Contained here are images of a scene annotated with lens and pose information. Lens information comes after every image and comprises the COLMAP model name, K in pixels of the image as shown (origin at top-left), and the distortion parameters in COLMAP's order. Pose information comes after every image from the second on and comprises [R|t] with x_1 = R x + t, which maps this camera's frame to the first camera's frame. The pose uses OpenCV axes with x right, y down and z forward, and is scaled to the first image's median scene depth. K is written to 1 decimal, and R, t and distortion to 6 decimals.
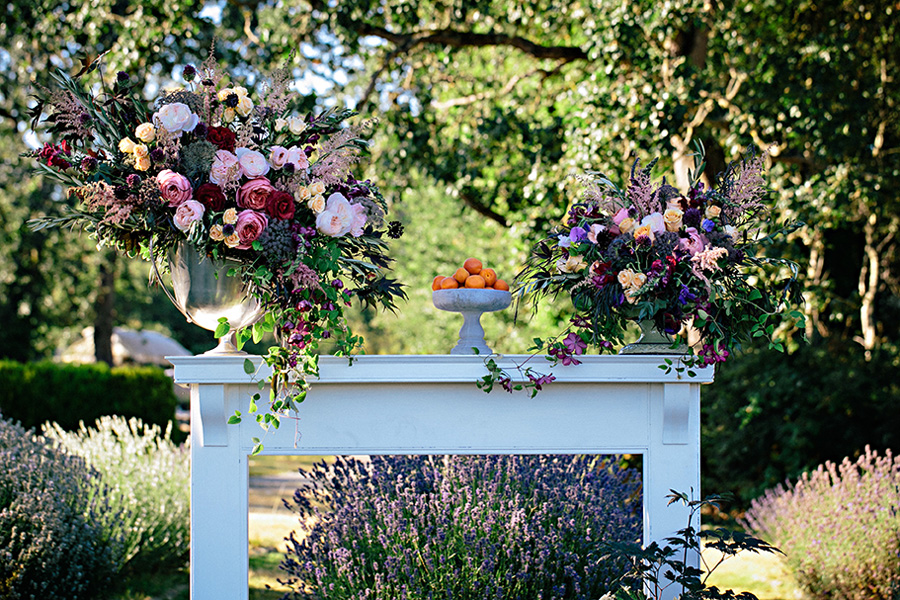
lens RADIAL K [[2529.3, 0, 450.0], [0, 2529.3, 300.0], [0, 0, 1]] dist [-0.027137, 1.698935]
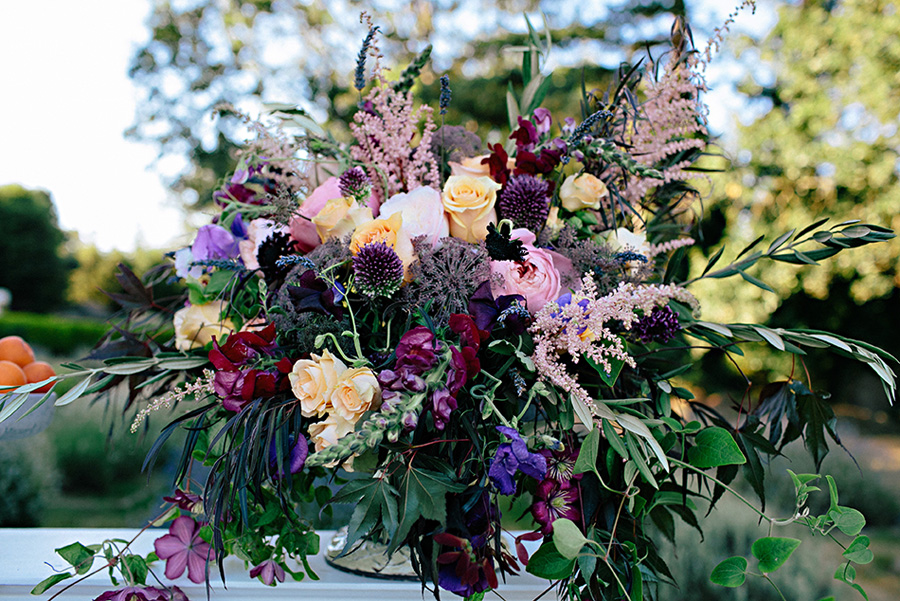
lens RADIAL K [[934.9, 0, 450.0], [0, 934.9, 300.5], [0, 0, 1]] dist [-0.073058, -0.000973]
pose [[0.995495, 0.025561, 0.091304, 0.075200], [-0.025432, 0.999673, -0.002575, -0.018827], [-0.091340, 0.000241, 0.995820, 0.886015]]
